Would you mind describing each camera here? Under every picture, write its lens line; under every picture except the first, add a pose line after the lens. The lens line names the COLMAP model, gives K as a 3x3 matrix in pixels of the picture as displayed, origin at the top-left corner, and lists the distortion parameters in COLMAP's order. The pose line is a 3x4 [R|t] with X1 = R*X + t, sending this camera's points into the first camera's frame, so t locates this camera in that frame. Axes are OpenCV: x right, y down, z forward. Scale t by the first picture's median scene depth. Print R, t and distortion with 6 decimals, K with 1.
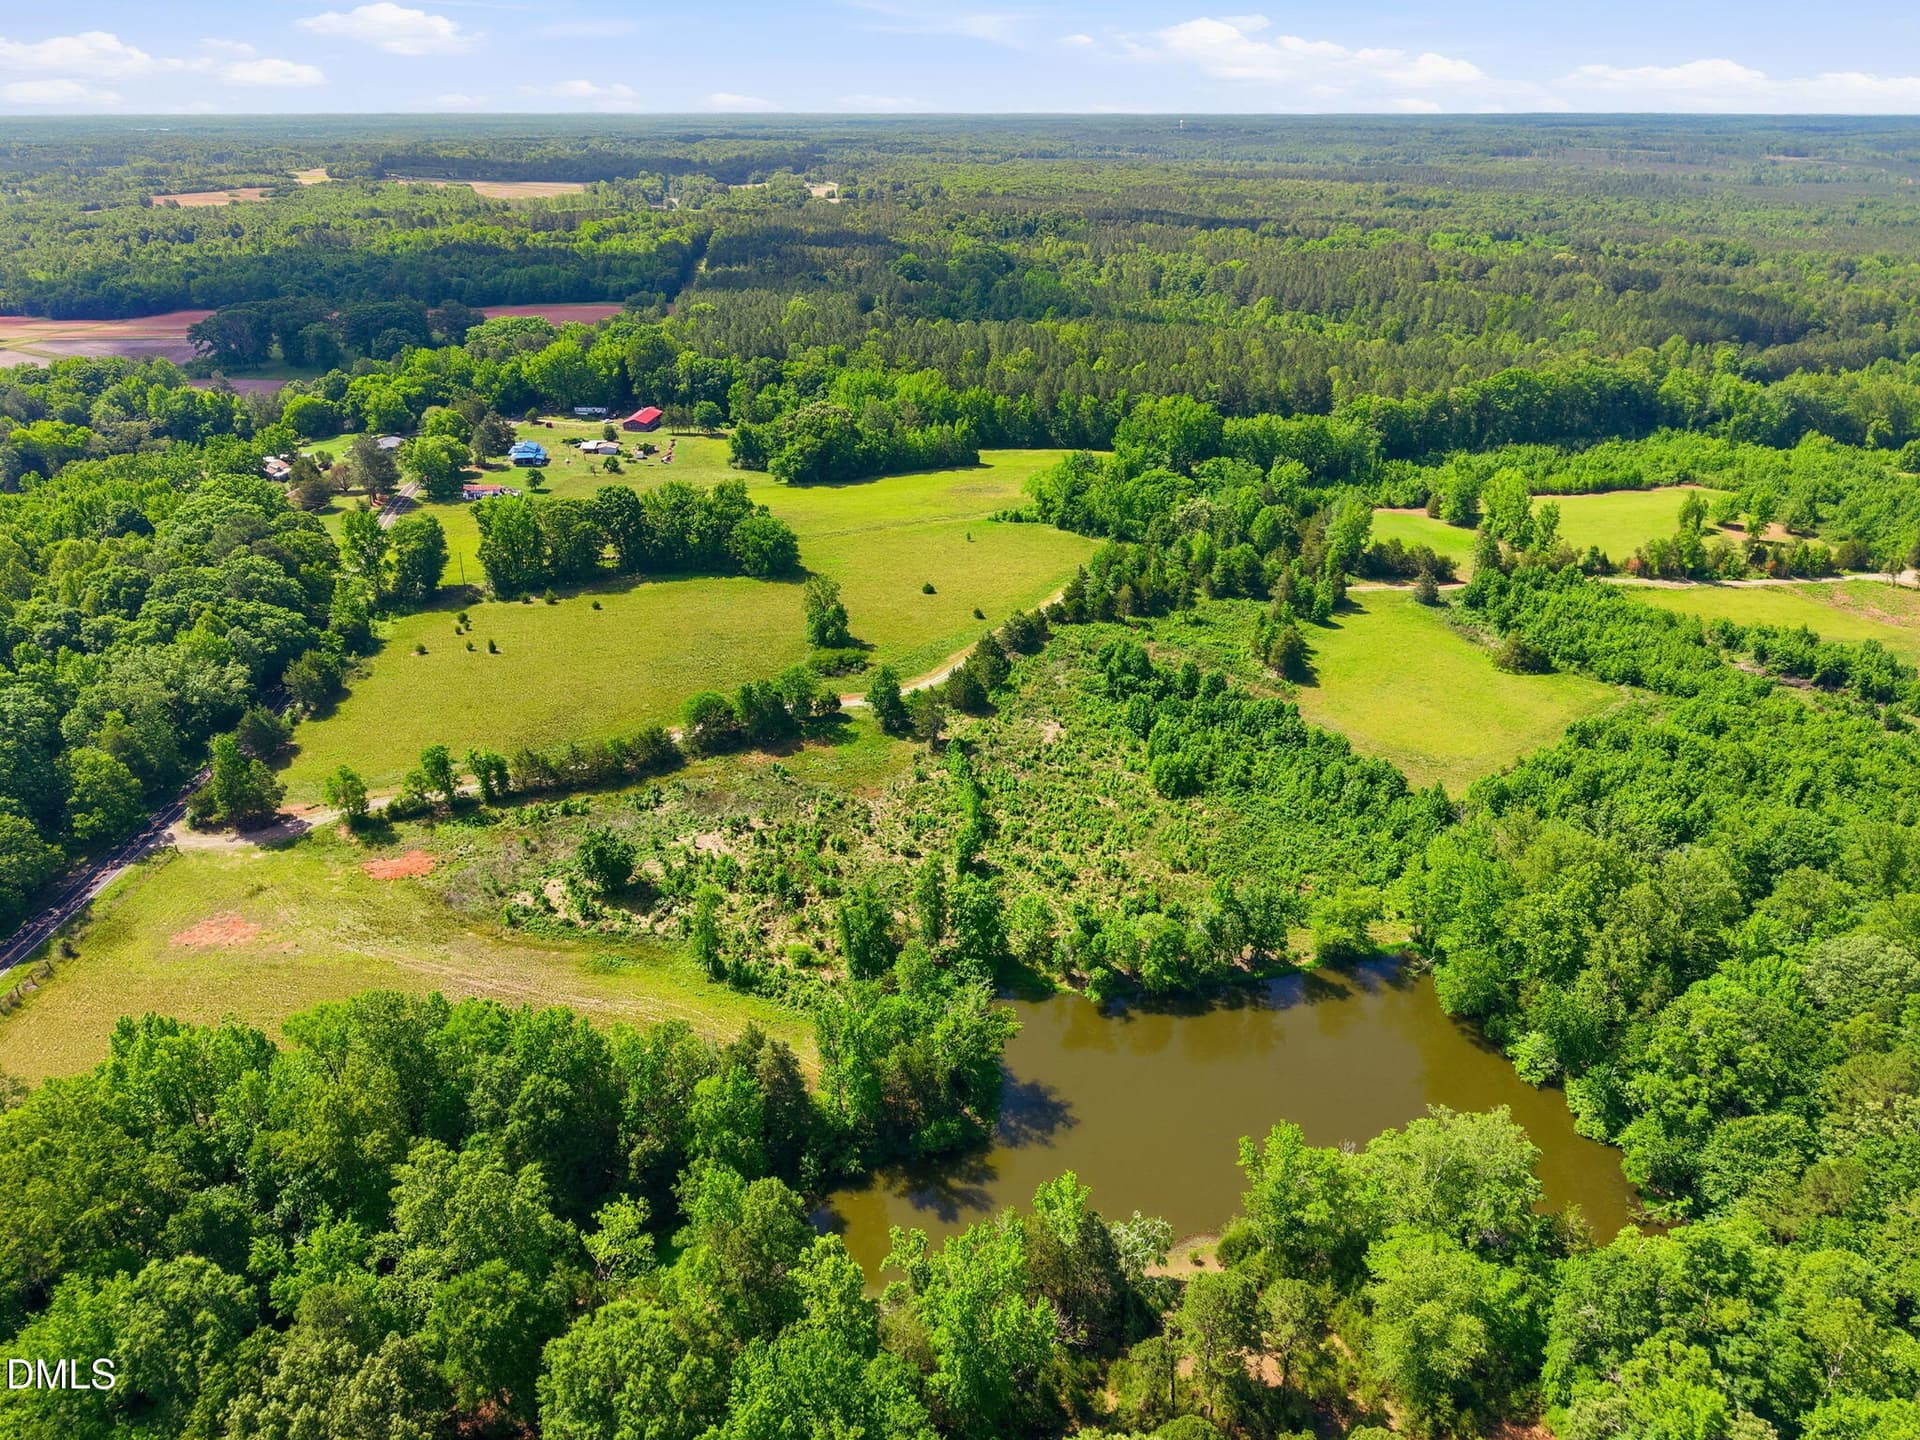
lens RADIAL K [[1285.8, 0, 972.3], [0, 1285.8, 724.6], [0, 0, 1]] dist [0.027647, -0.024462]
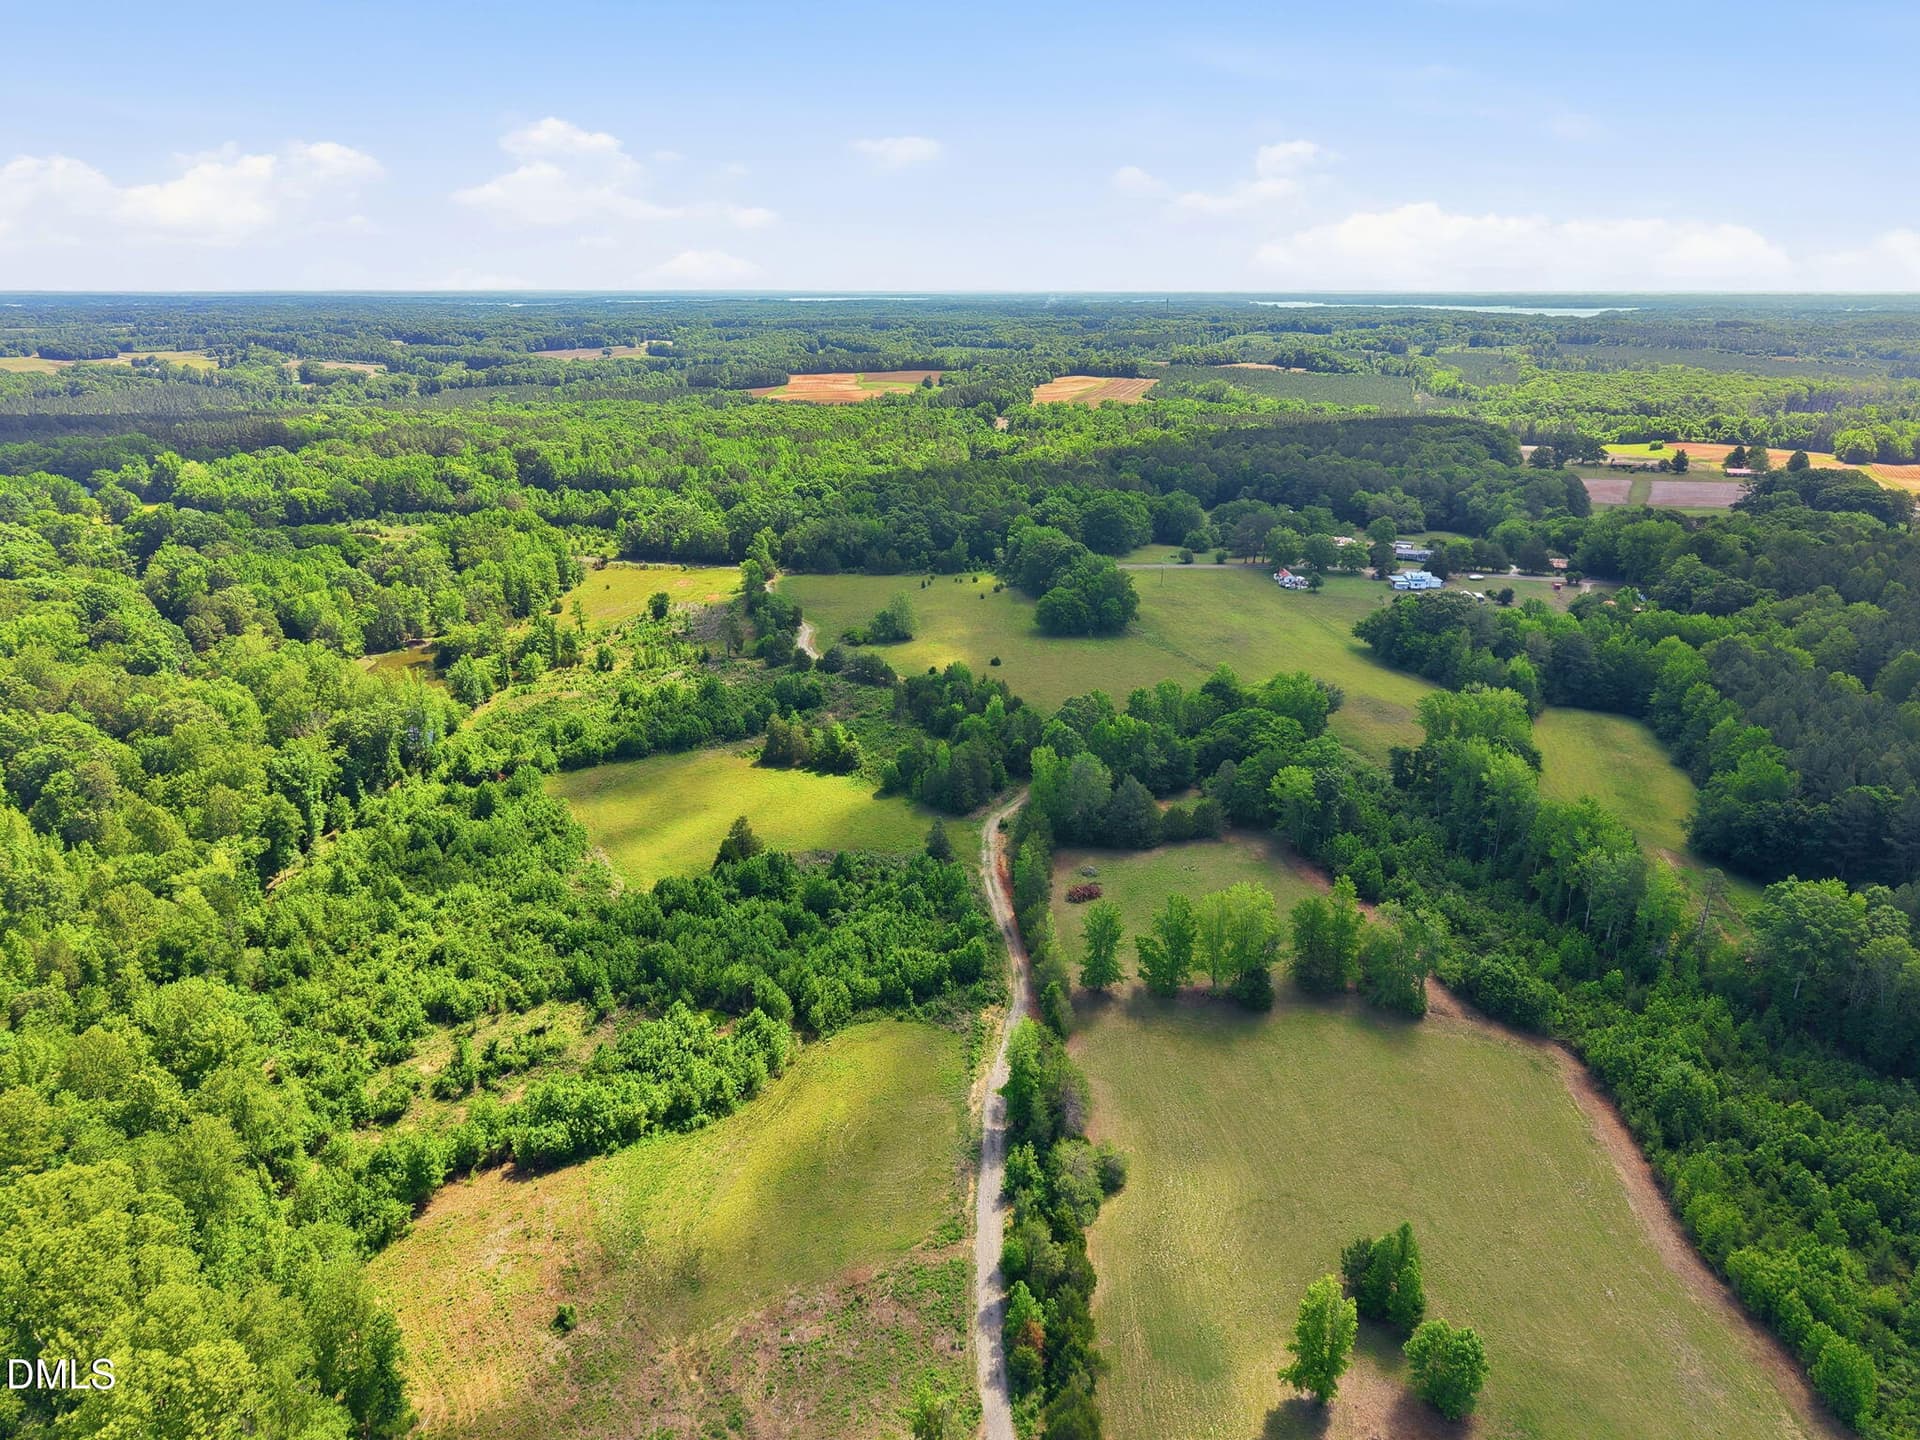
lens RADIAL K [[1285.8, 0, 955.2], [0, 1285.8, 723.5], [0, 0, 1]] dist [0.027647, -0.024462]
pose [[-0.208203, 0.312176, -0.926929, 1.151203], [-0.422681, 0.825917, 0.373097, -0.513805], [0.882039, 0.469475, -0.040008, 1.087180]]
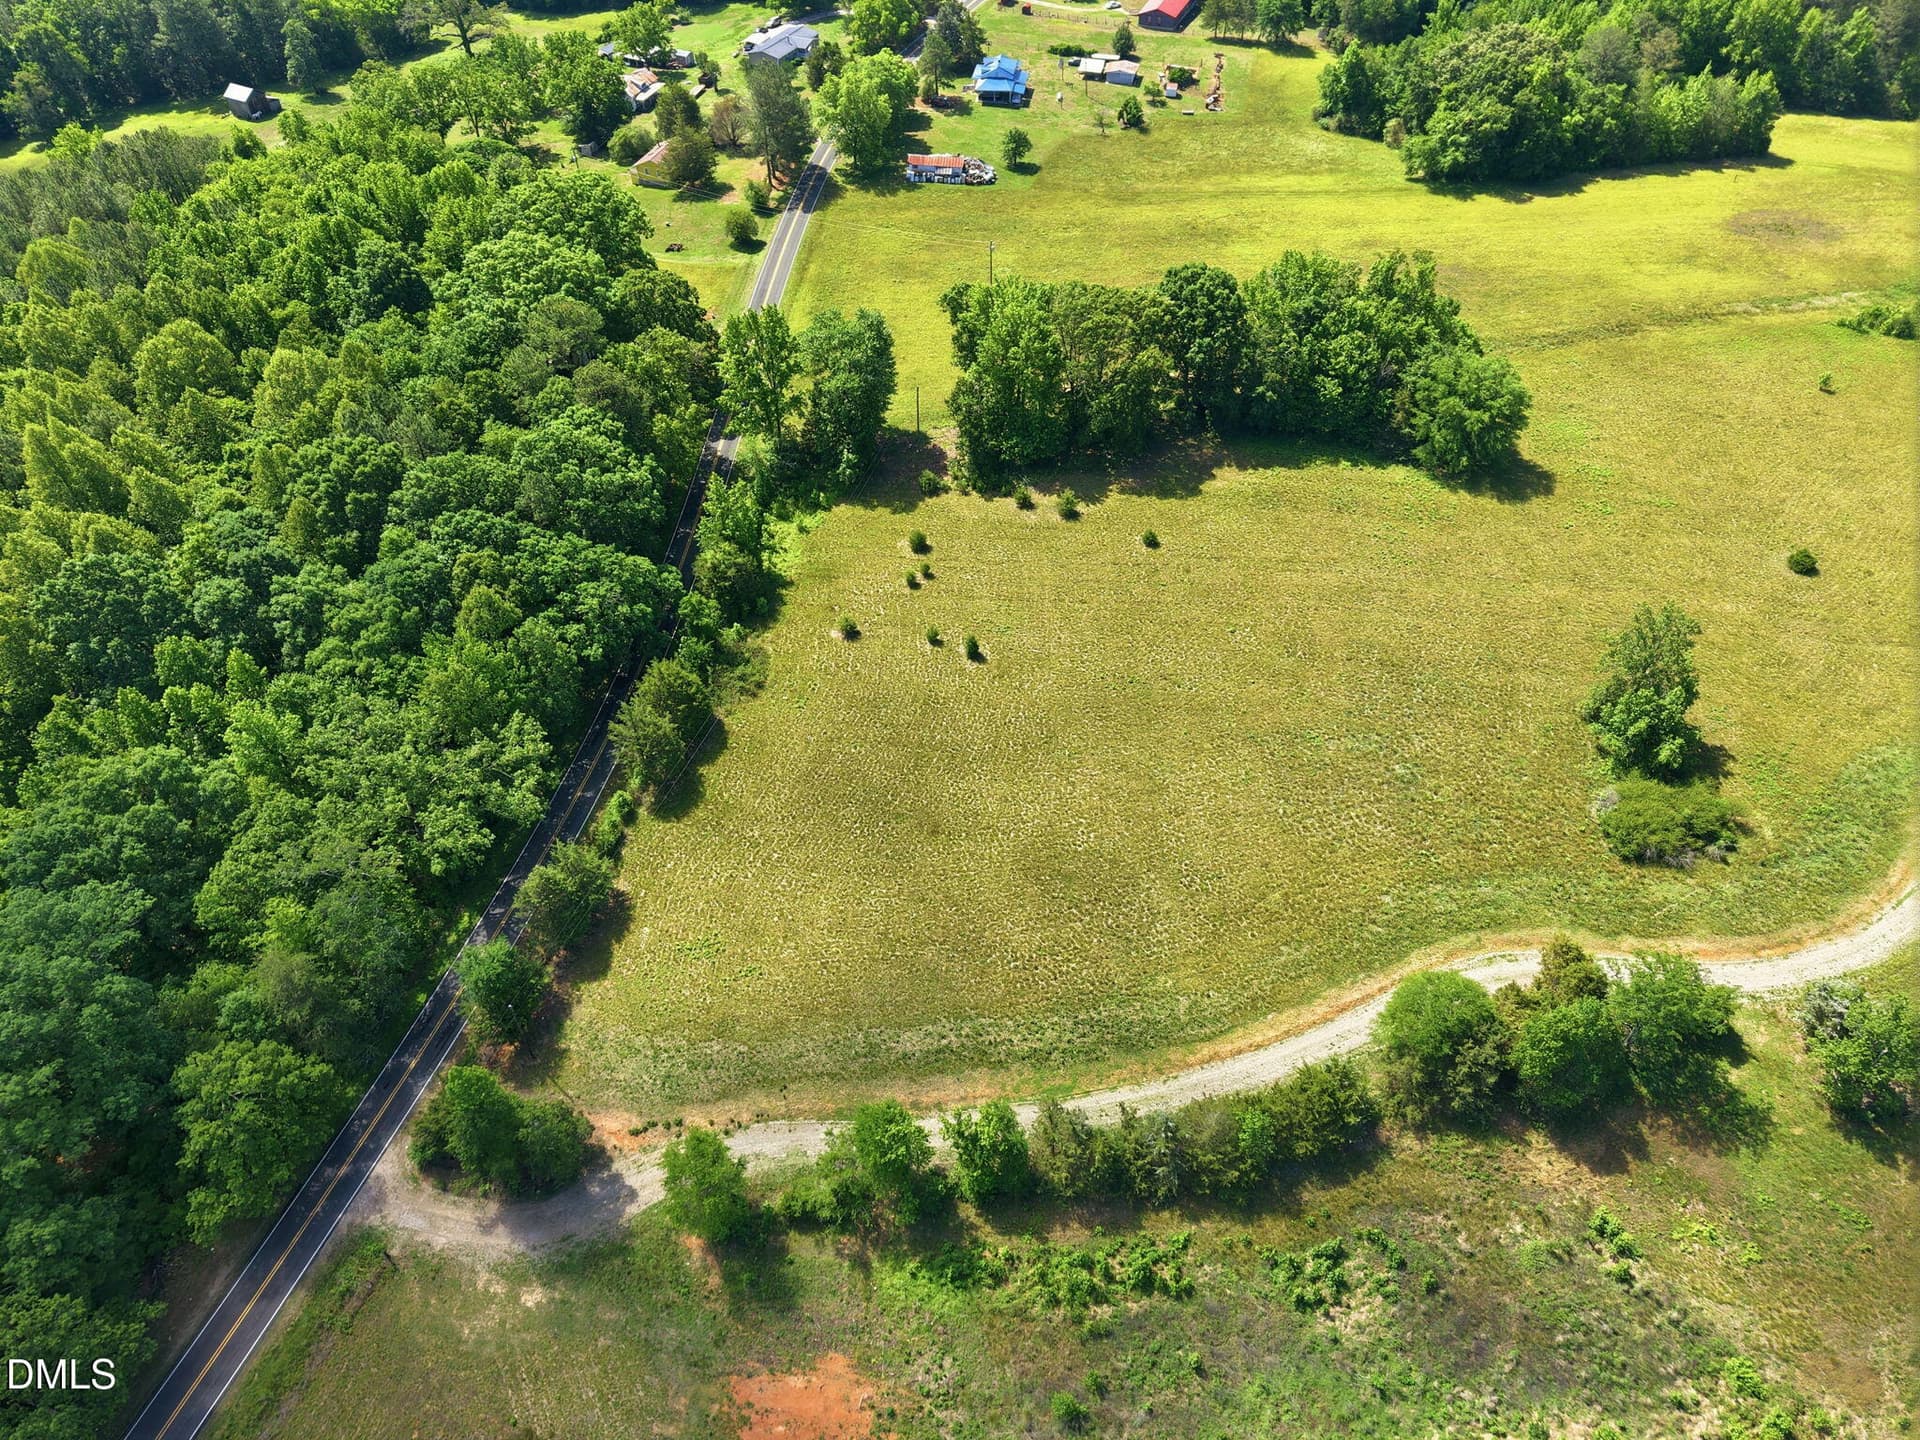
lens RADIAL K [[1285.8, 0, 972.4], [0, 1285.8, 729.9], [0, 0, 1]] dist [0.027647, -0.024462]
pose [[0.956628, 0.192473, -0.218671, -0.227579], [-0.106148, 0.929342, 0.353632, -0.196424], [0.271285, -0.315082, 0.909466, 0.462918]]
